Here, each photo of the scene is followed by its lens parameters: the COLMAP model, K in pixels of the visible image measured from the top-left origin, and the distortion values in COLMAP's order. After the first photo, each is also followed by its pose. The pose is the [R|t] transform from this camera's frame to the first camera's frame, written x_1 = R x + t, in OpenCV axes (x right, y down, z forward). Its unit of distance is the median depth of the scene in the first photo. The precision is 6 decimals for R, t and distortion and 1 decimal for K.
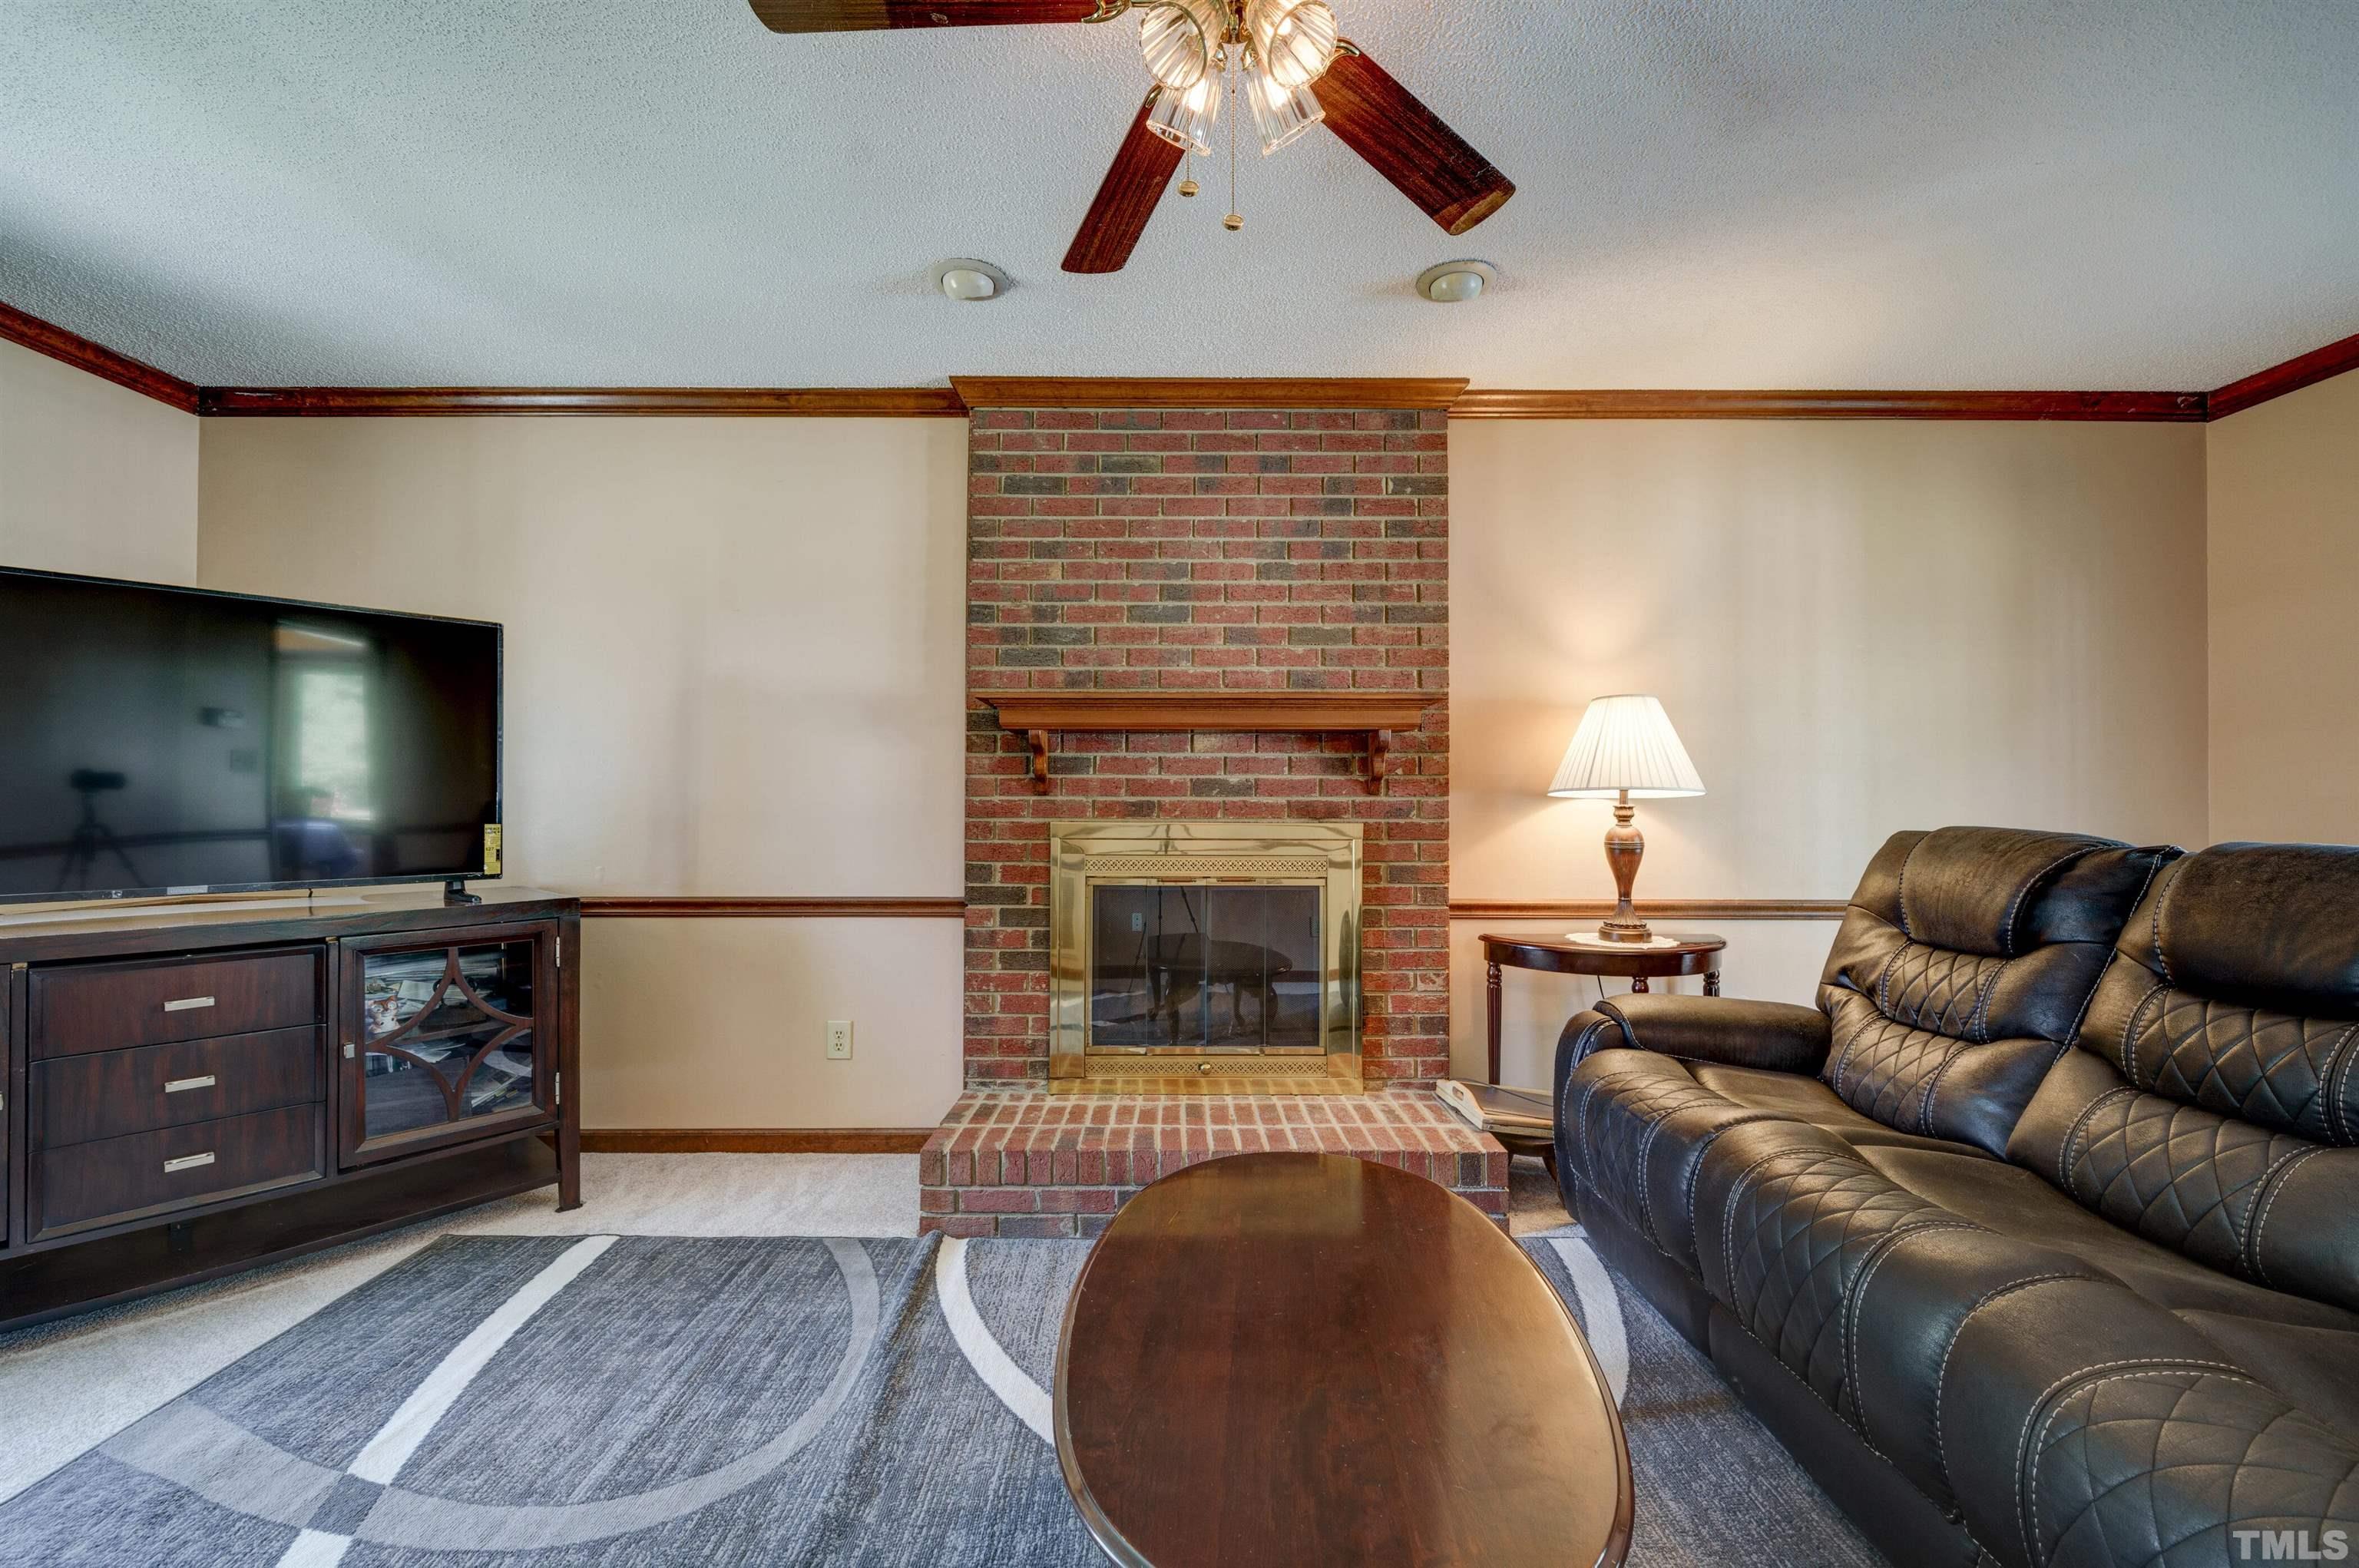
lens RADIAL K [[970.4, 0, 1188.5], [0, 970.4, 794.9], [0, 0, 1]] dist [0.000230, -0.000596]
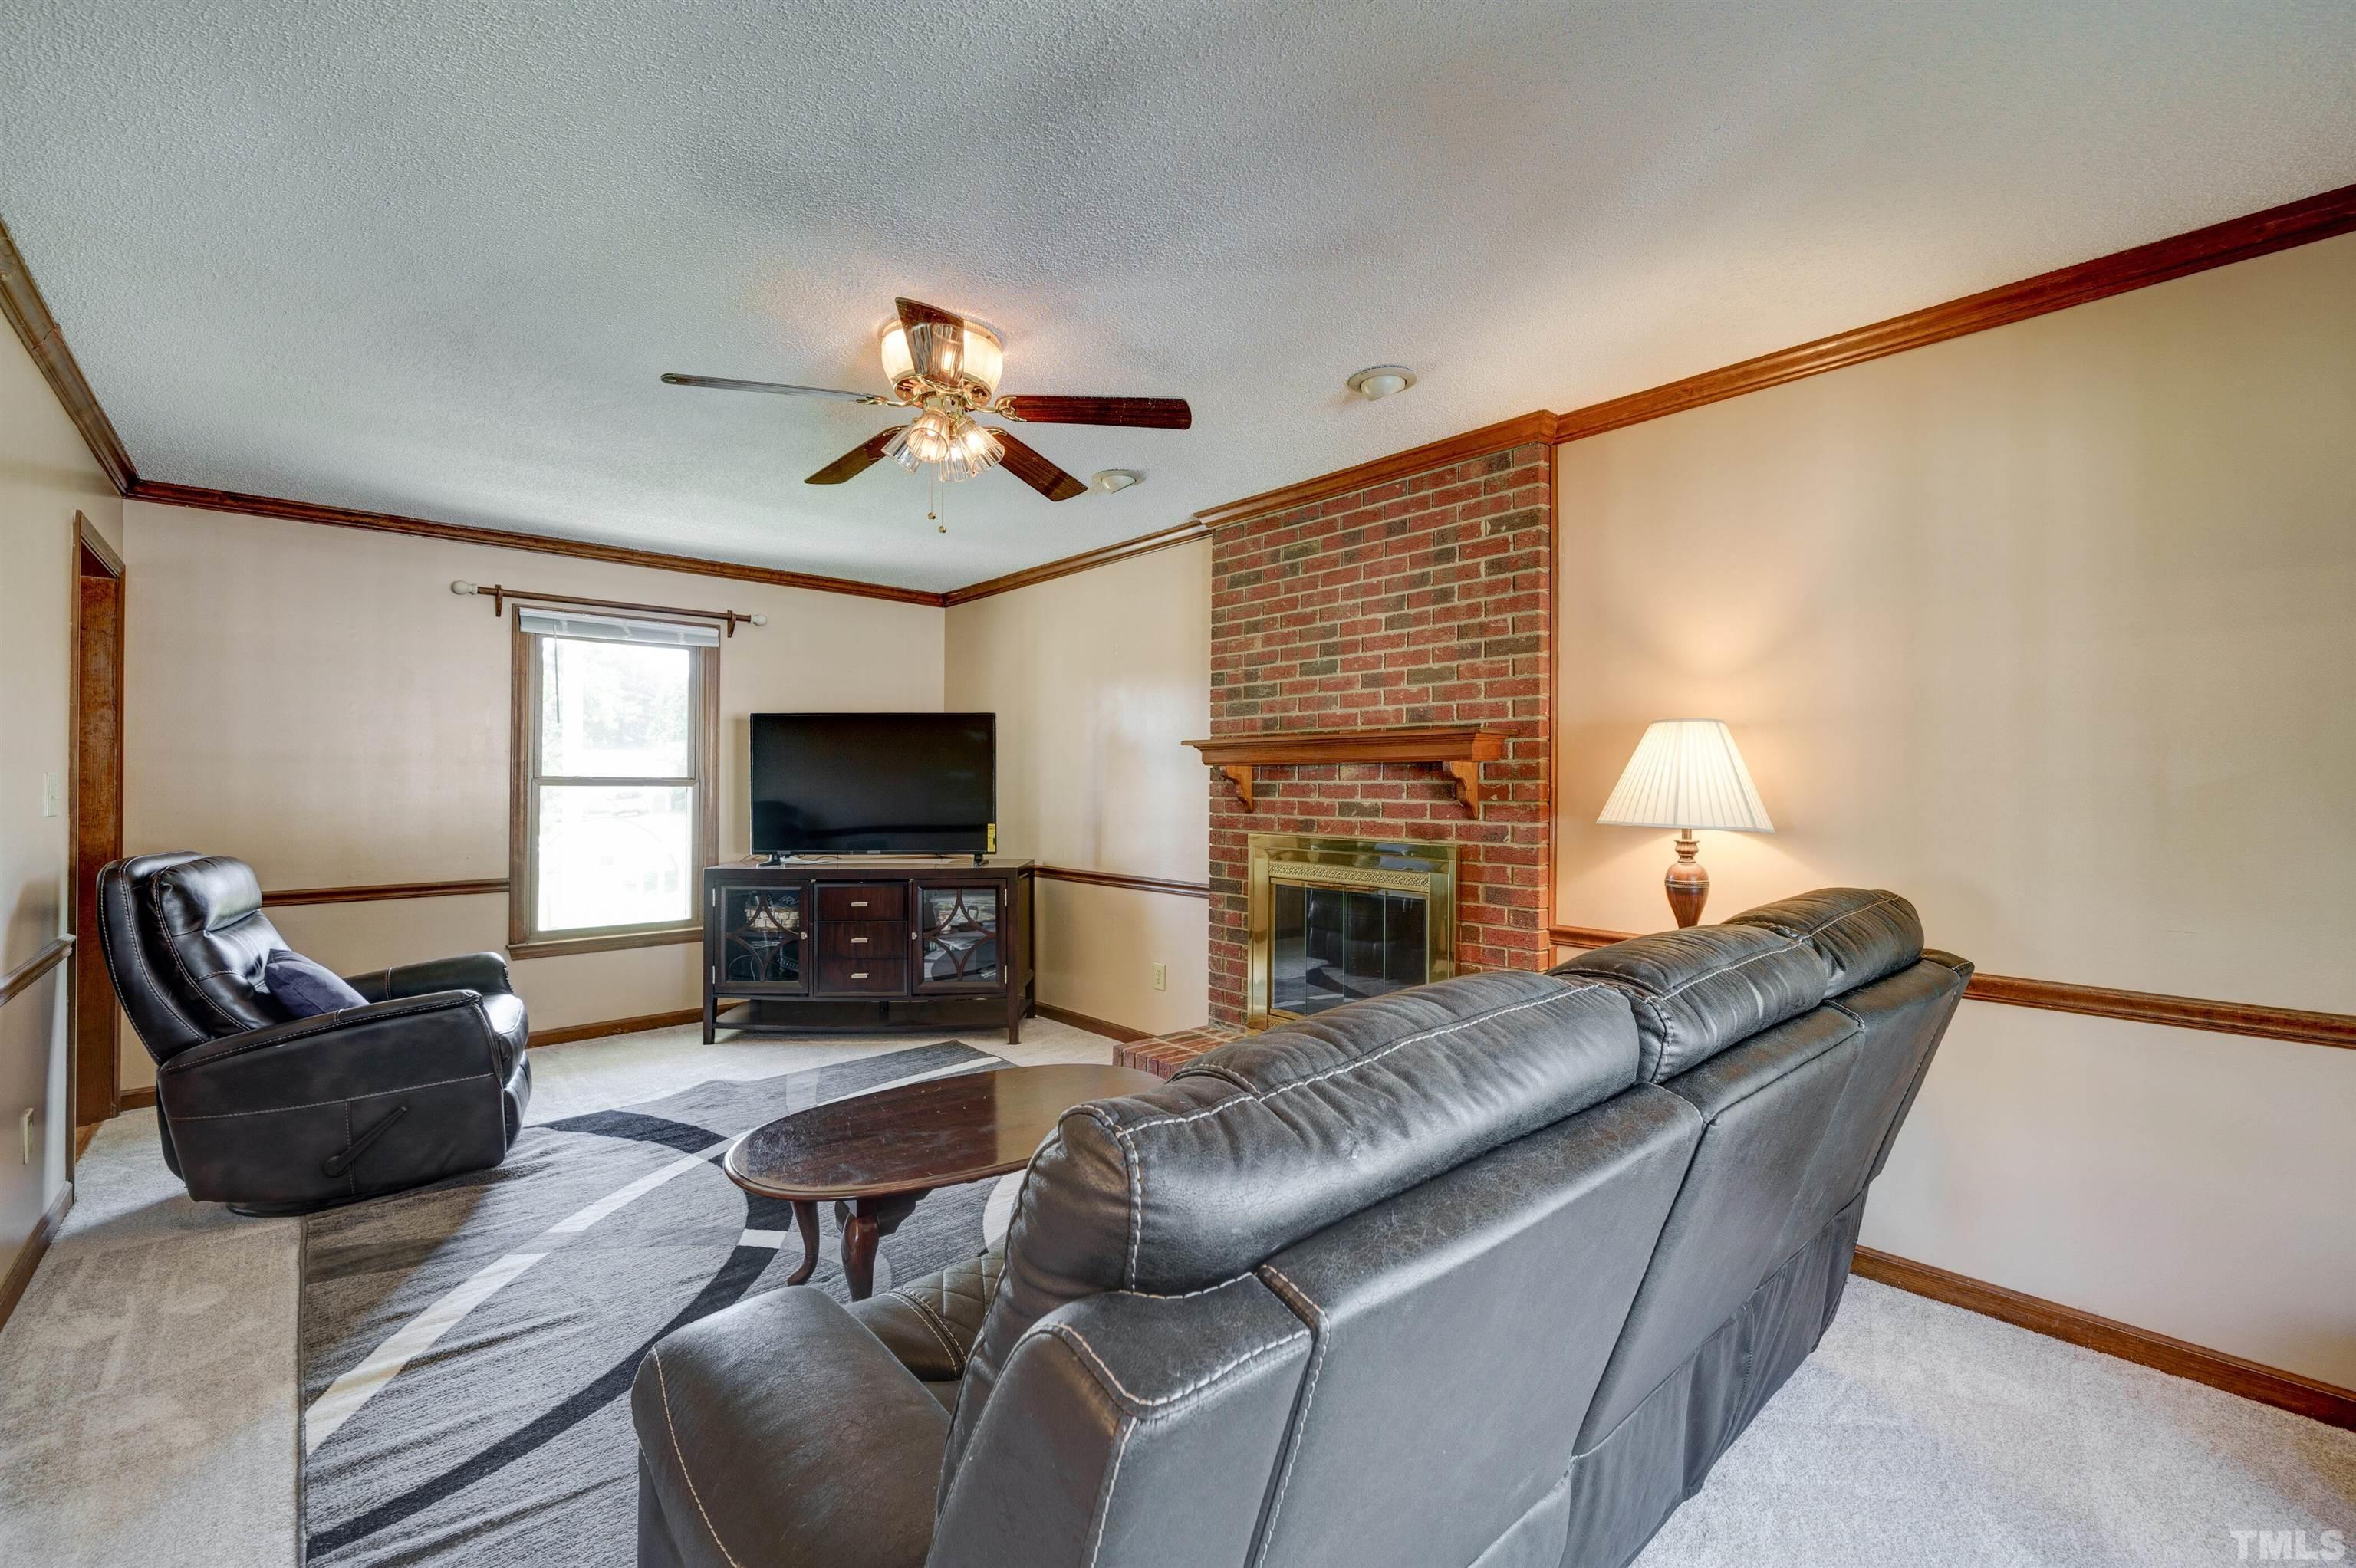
lens RADIAL K [[974.5, 0, 1178.0], [0, 974.5, 784.0], [0, 0, 1]] dist [0.004789, -0.017471]
pose [[0.670299, -0.000552, -0.742091, 0.769793], [0.001338, 0.999999, 0.000464, -0.039831], [0.742090, -0.001304, 0.670299, 0.036989]]
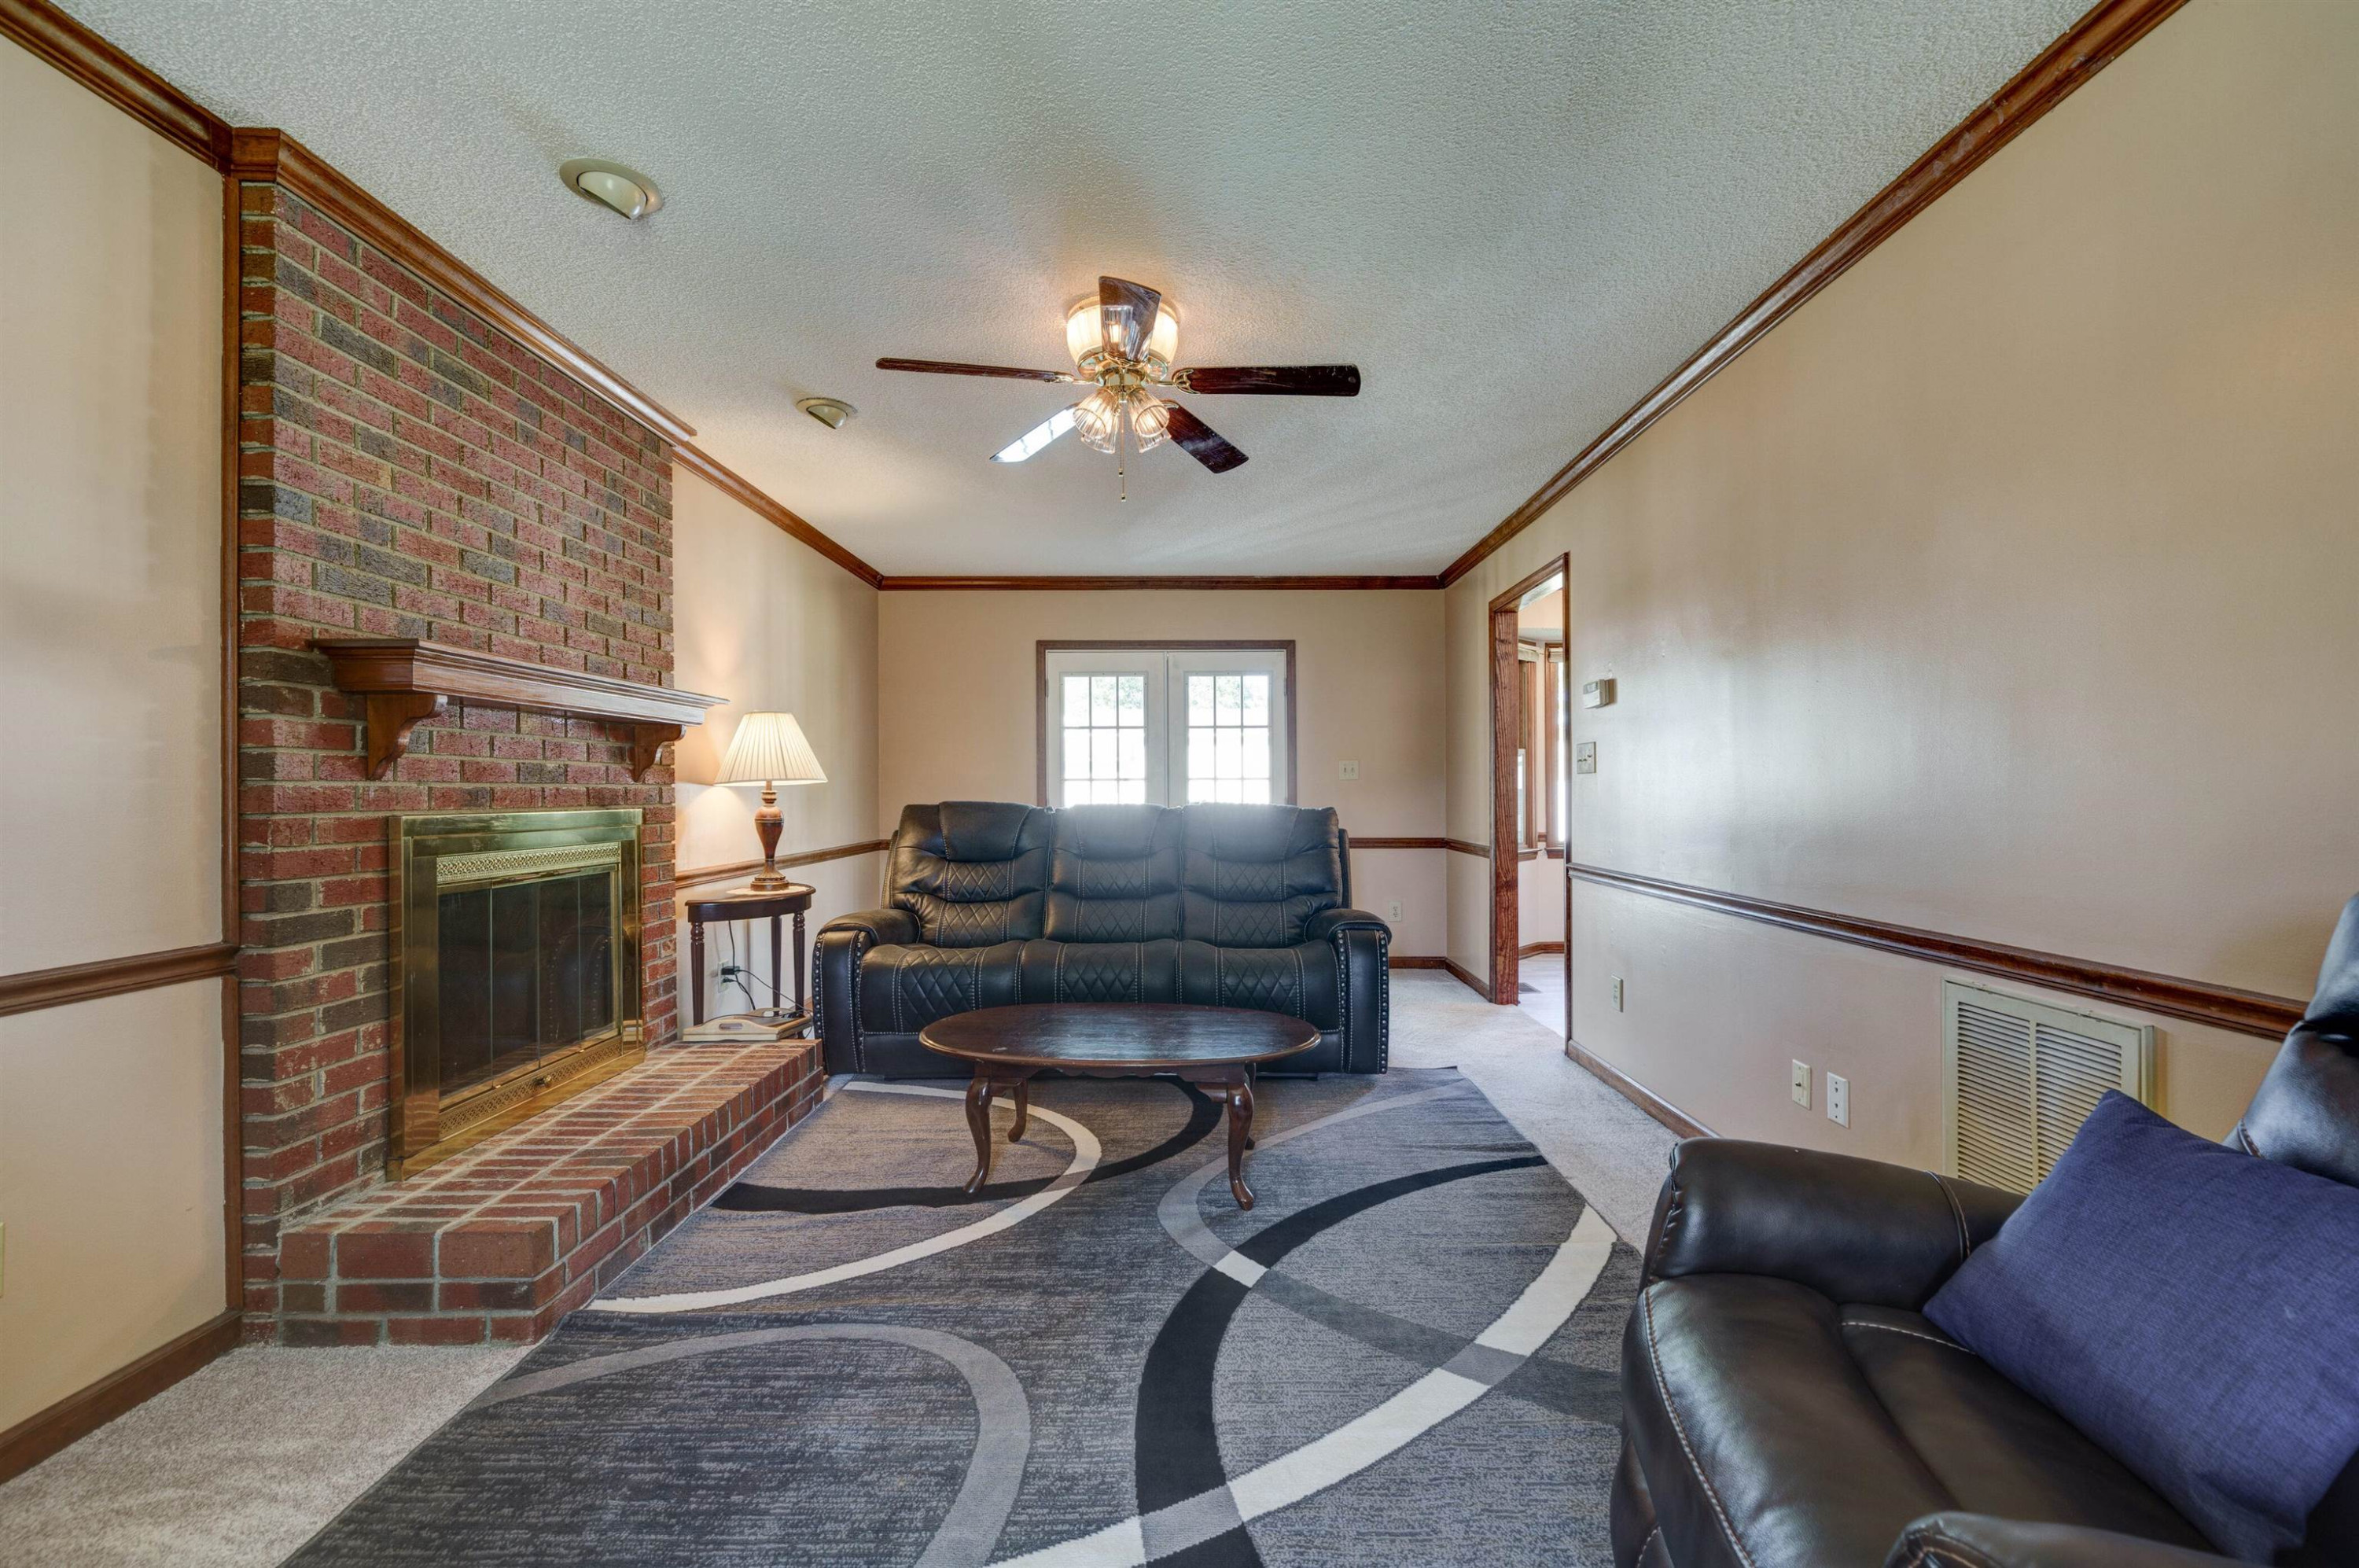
lens RADIAL K [[970.5, 0, 1188.5], [0, 970.5, 794.9], [0, 0, 1]] dist [0.000230, -0.000596]
pose [[0.004306, -0.006784, 0.999968, -0.875771], [-0.001633, 0.999976, 0.006791, 0.004902], [-0.999989, -0.001662, 0.004295, 0.385356]]
